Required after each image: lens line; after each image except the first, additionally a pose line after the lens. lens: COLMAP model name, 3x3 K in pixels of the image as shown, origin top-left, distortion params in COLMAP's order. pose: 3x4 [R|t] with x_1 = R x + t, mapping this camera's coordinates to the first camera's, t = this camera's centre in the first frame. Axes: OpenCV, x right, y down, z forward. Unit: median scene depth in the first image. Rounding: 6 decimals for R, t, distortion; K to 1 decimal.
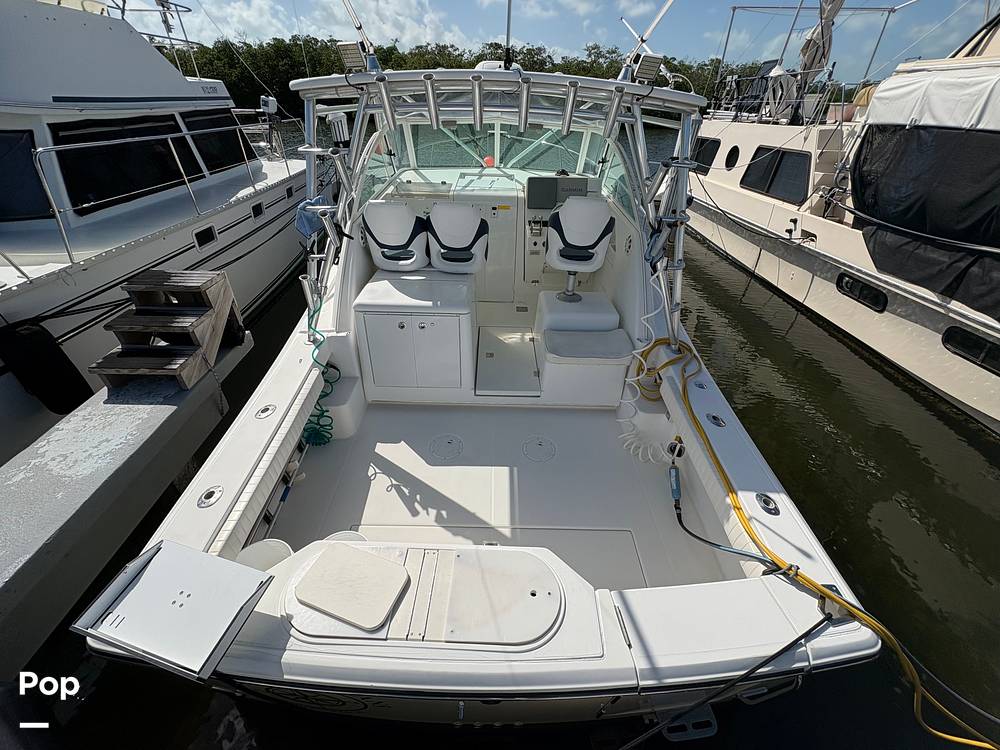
lens RADIAL K [[381.9, 0, 493.4], [0, 381.9, 393.7], [0, 0, 1]] dist [0.000194, 0.000221]
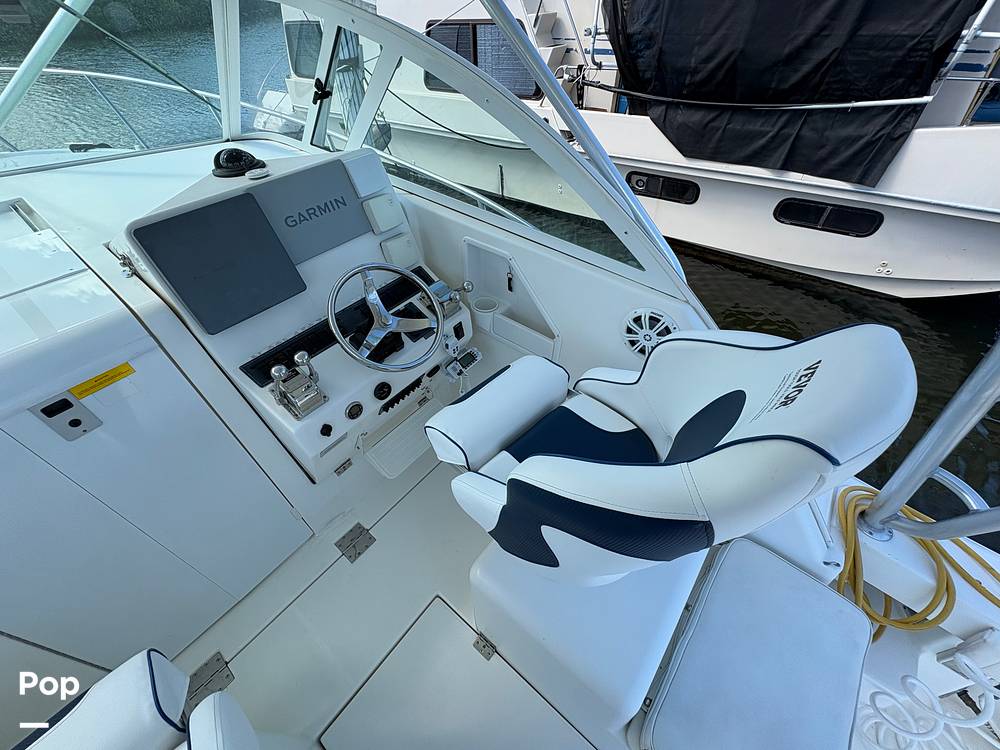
lens RADIAL K [[400.6, 0, 500.0], [0, 400.6, 375.0], [0, 0, 1]] dist [0.002179, 0.000077]
pose [[0.624997, -0.576804, 0.526000, 0.051313], [0.519017, 0.810357, 0.271925, -0.416199], [-0.583095, 0.103051, 0.805842, 0.634337]]
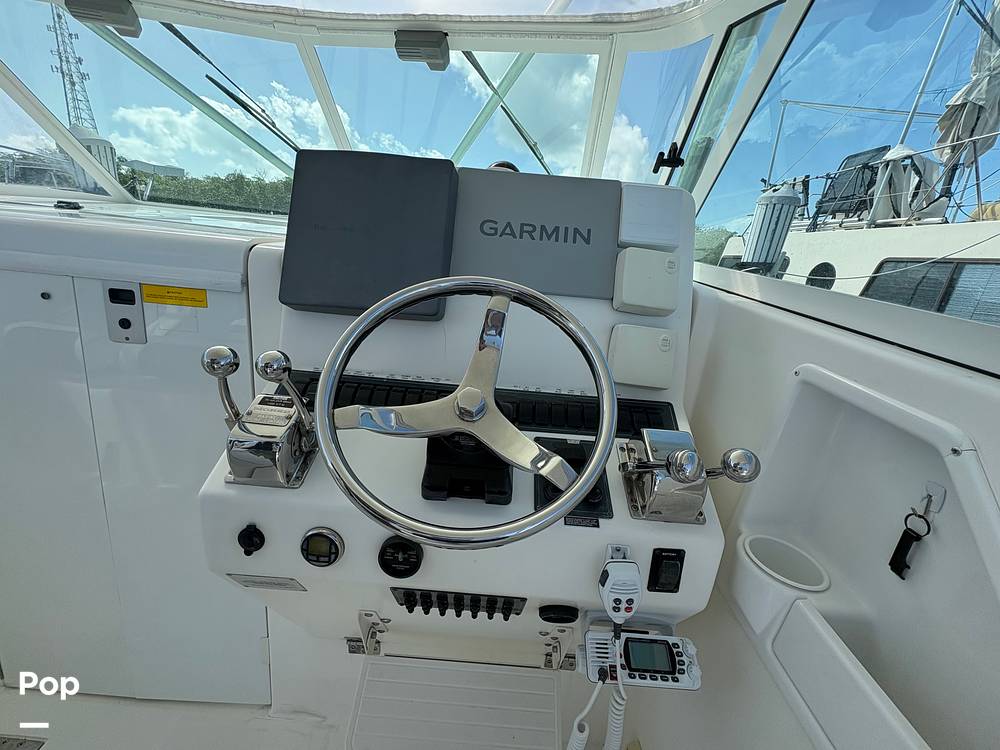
lens RADIAL K [[401.0, 0, 502.8], [0, 401.0, 378.3], [0, 0, 1]] dist [0.002349, 0.000467]
pose [[0.997637, 0.068182, 0.008434, 0.183769], [-0.060812, 0.933509, -0.353359, -0.377457], [-0.031966, 0.352011, 0.935450, 0.799591]]
